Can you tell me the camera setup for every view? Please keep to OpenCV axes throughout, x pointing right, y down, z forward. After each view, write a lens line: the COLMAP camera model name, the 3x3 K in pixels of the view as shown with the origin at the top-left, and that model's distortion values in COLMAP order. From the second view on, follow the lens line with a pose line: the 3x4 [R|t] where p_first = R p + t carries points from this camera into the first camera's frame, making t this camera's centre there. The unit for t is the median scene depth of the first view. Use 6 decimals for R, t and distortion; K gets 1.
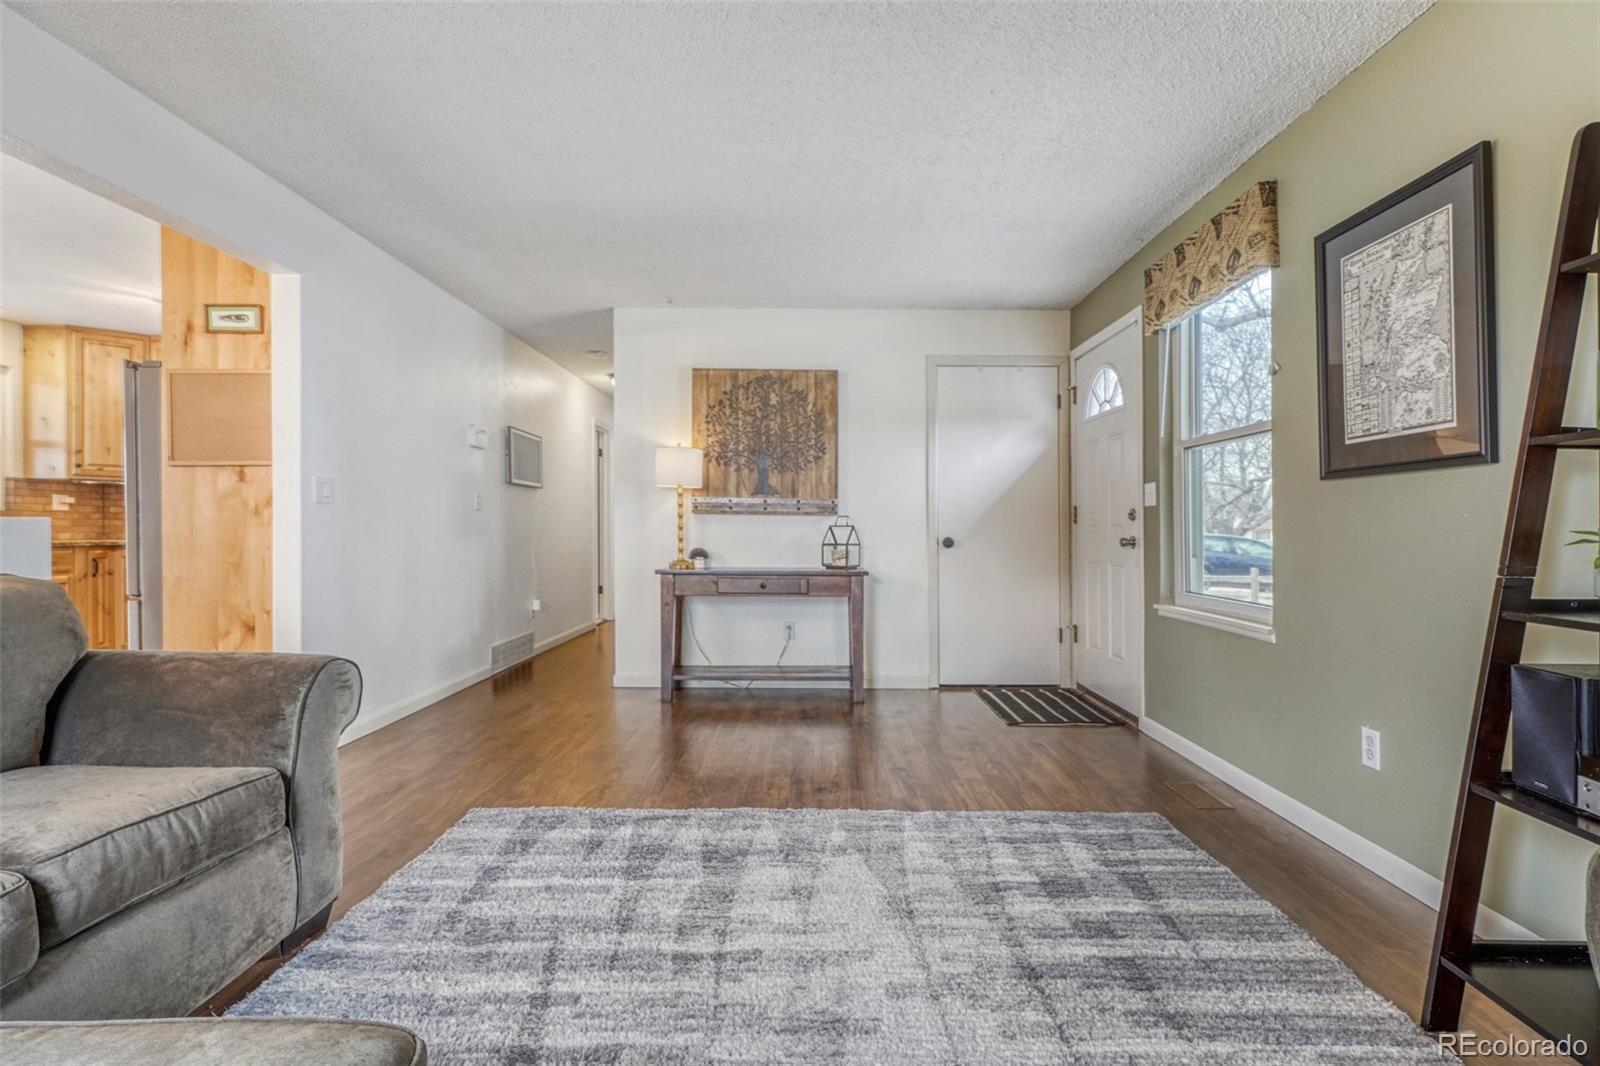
lens RADIAL K [[769.8, 0, 792.0], [0, 769.8, 522.7], [0, 0, 1]] dist [0.001718, 0.000315]
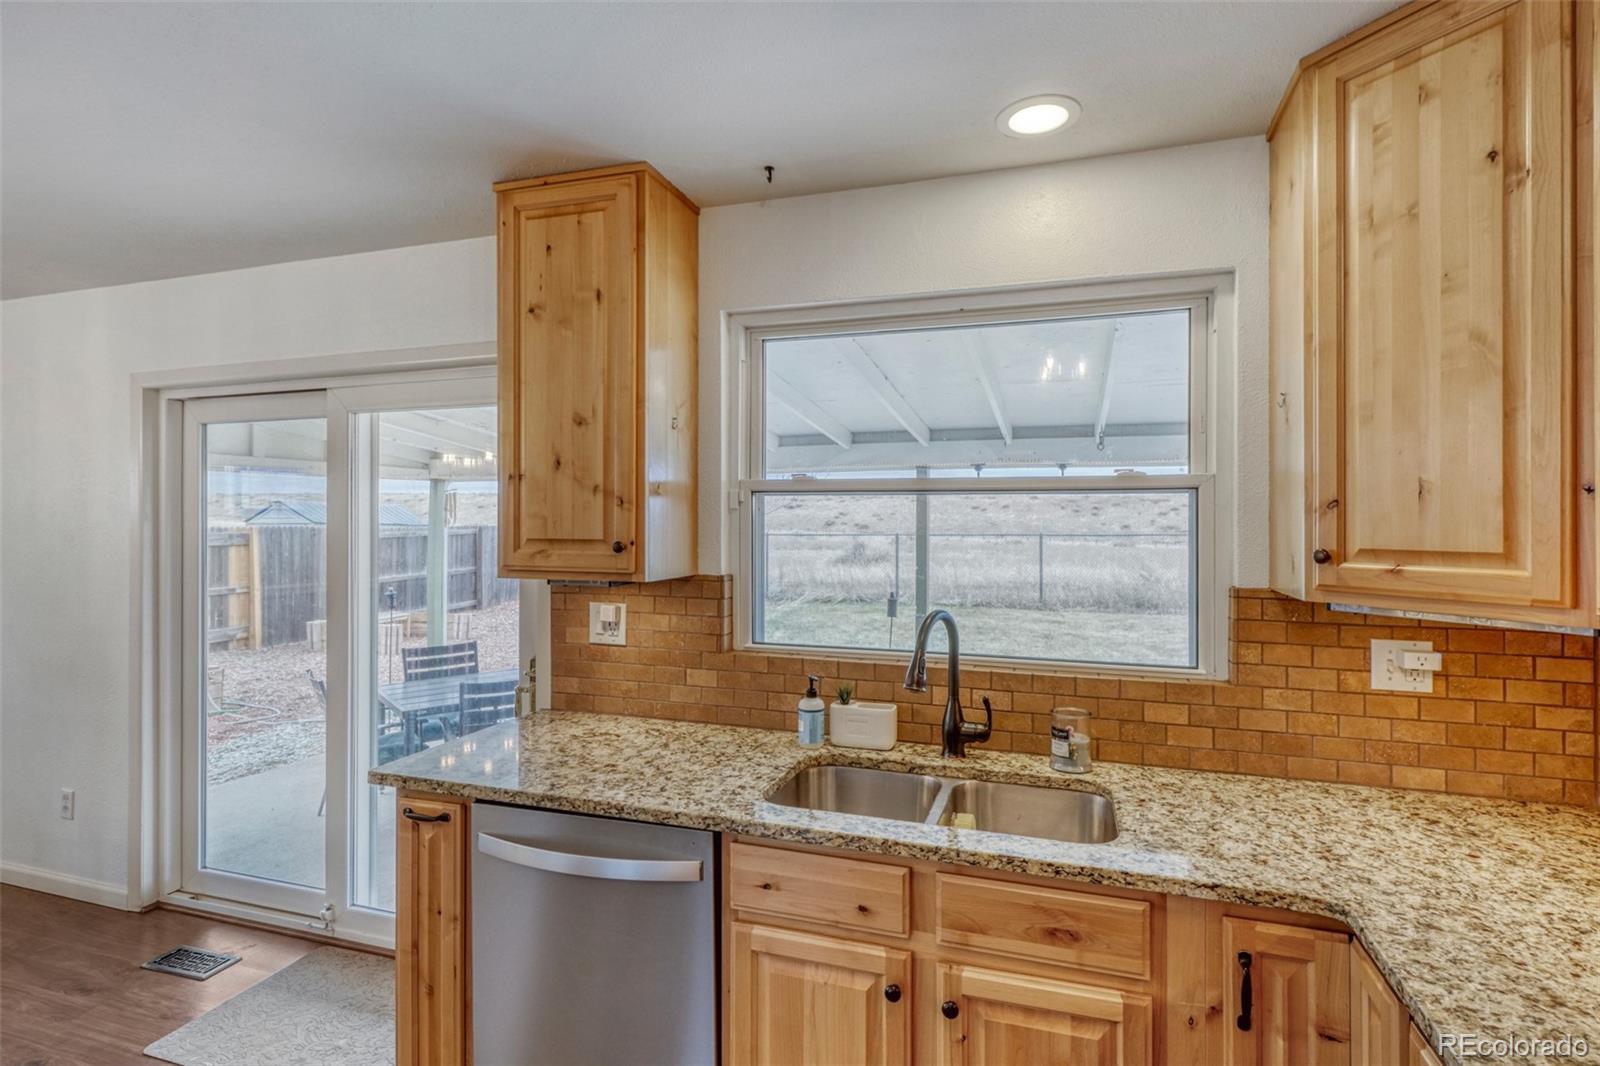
lens RADIAL K [[806.1, 0, 825.1], [0, 806.1, 524.2], [0, 0, 1]] dist [0.002135, 0.000105]
pose [[-0.300571, -0.000278, -0.953759, -0.601766], [0.001413, 0.999999, -0.000737, -0.085880], [0.953758, -0.001569, -0.300571, 0.917911]]
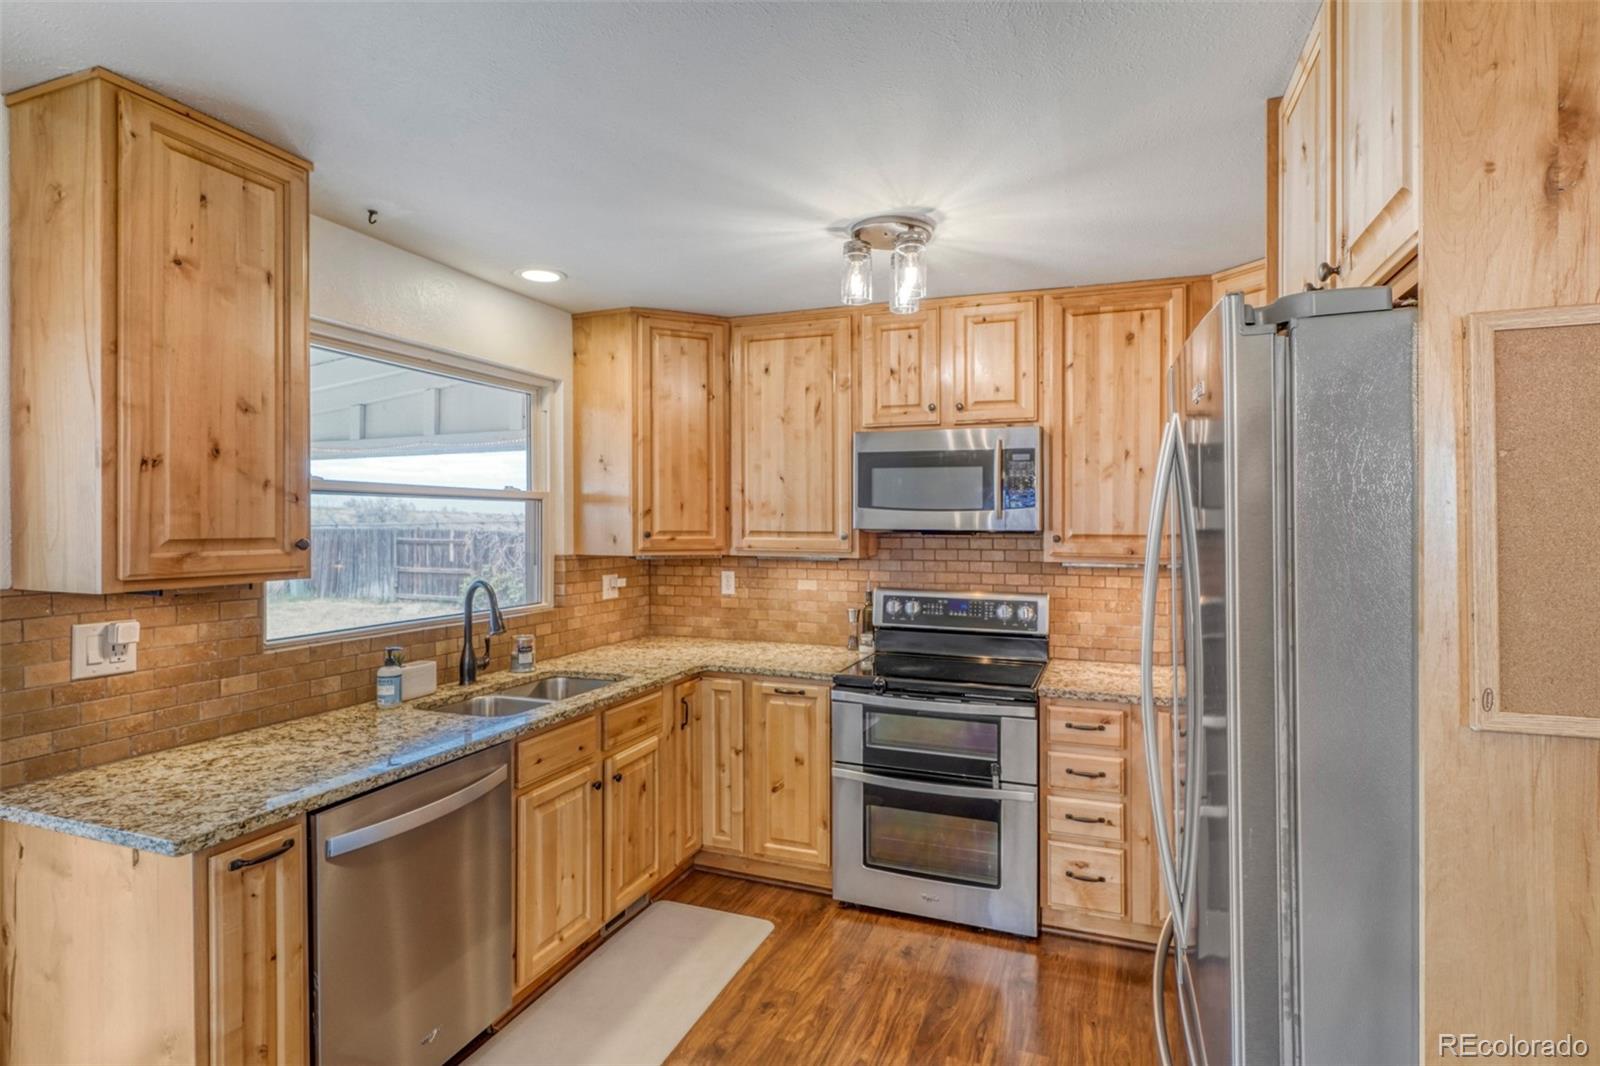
lens RADIAL K [[794.5, 0, 802.1], [0, 794.5, 526.5], [0, 0, 1]] dist [-0.002141, -0.000040]
pose [[0.936074, 0.002796, -0.351793, -0.586877], [0.001141, 0.999939, 0.010981, -0.087815], [0.351802, -0.010681, 0.936013, 0.450052]]
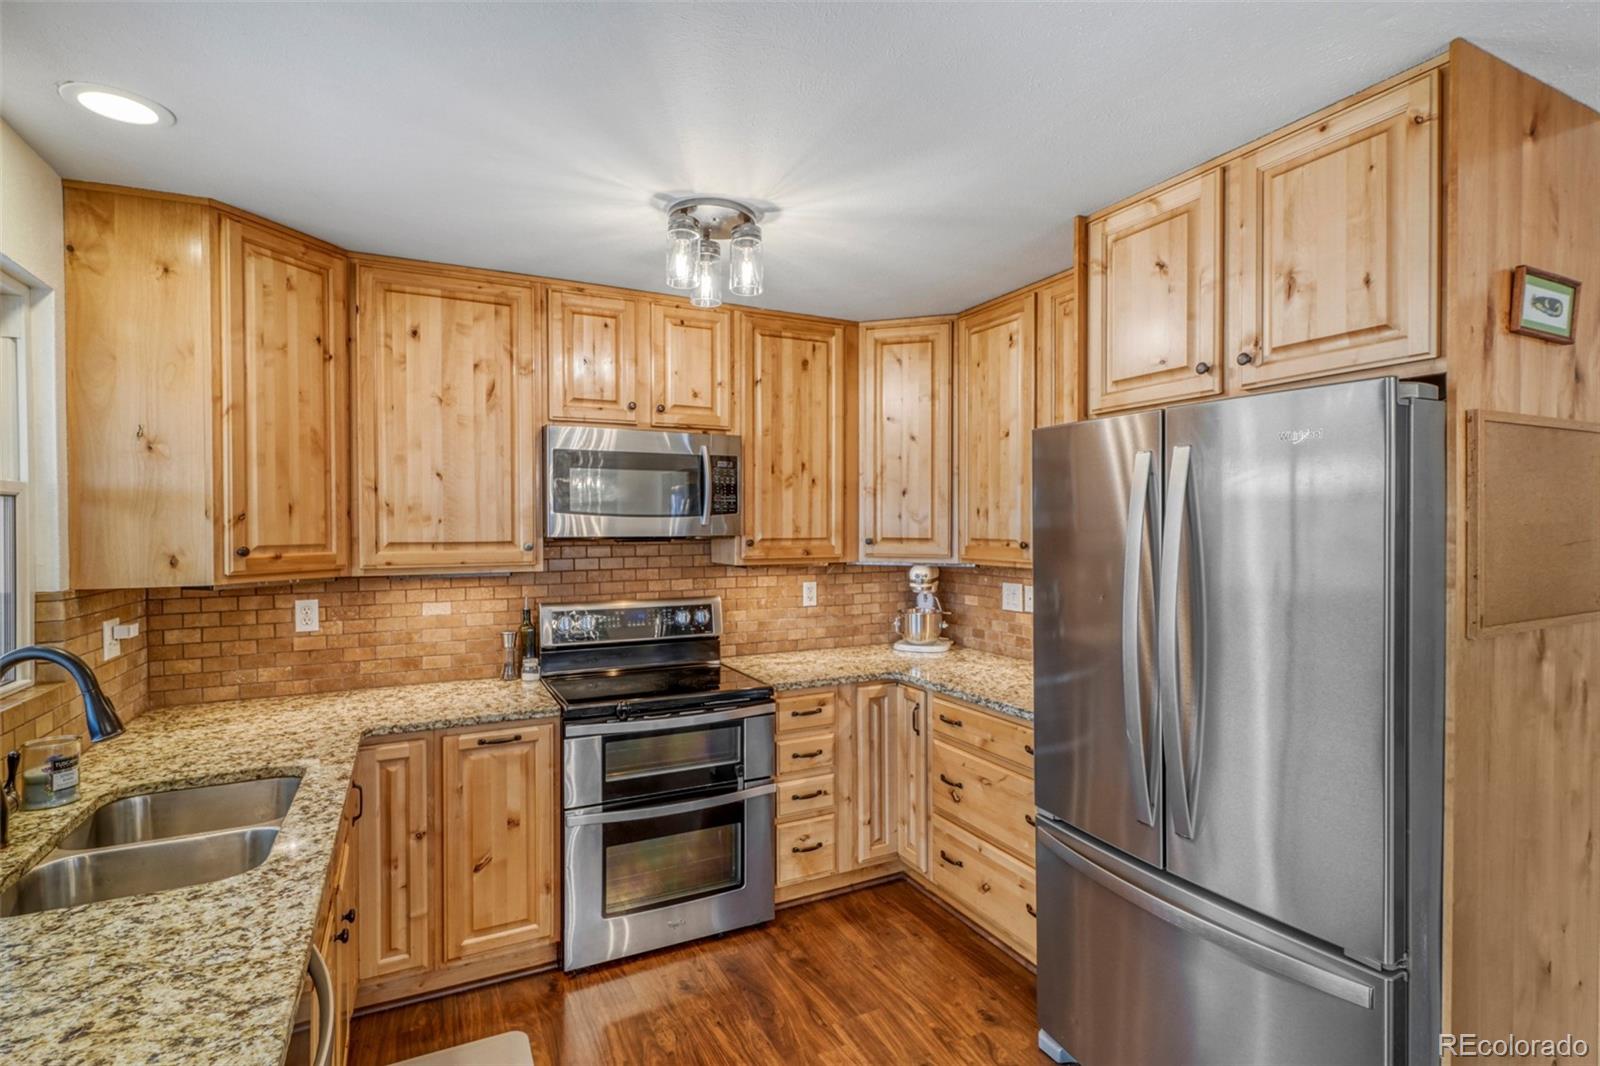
lens RADIAL K [[781.7, 0, 800.0], [0, 781.7, 533.0], [0, 0, 1]] dist [0.000707, -0.000008]
pose [[0.891460, -0.012365, 0.452930, -0.850266], [0.006037, 0.999863, 0.015413, -0.088984], [-0.453059, -0.011006, 0.891413, 0.499558]]
